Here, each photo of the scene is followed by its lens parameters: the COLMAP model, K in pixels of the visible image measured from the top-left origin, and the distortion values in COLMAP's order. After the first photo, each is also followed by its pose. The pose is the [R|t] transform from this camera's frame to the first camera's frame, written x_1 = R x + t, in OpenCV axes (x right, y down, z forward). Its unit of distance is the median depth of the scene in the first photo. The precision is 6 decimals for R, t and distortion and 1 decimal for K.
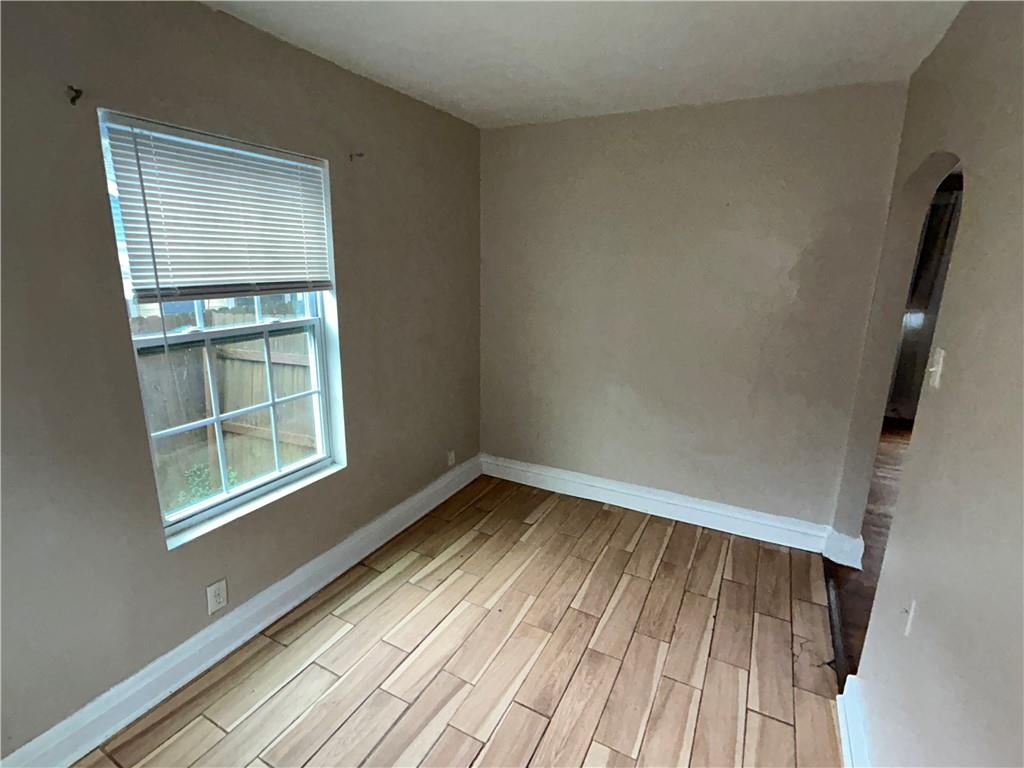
lens RADIAL K [[488.4, 0, 512.0], [0, 488.4, 384.0], [0, 0, 1]] dist [-0.002201, 0.000195]
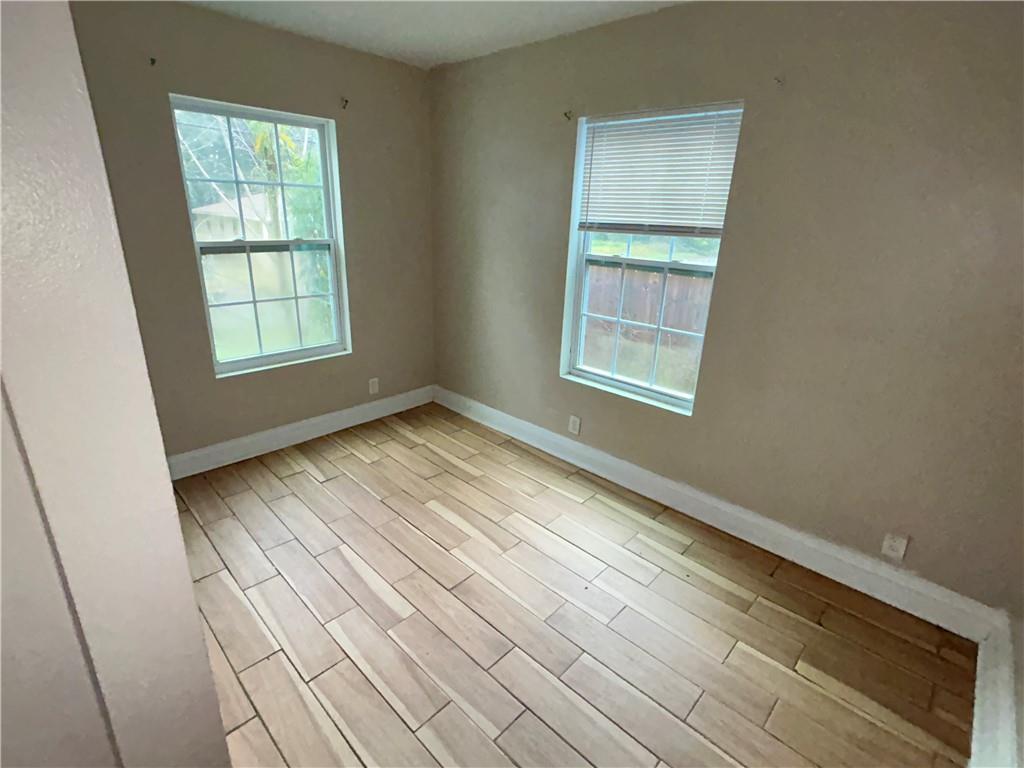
lens RADIAL K [[488.4, 0, 512.0], [0, 488.4, 384.0], [0, 0, 1]] dist [-0.002201, 0.000195]
pose [[-0.262648, 0.301640, -0.916531, 0.816758], [-0.273400, 0.887686, 0.370495, -0.202188], [0.925348, 0.347889, -0.150681, 0.959729]]
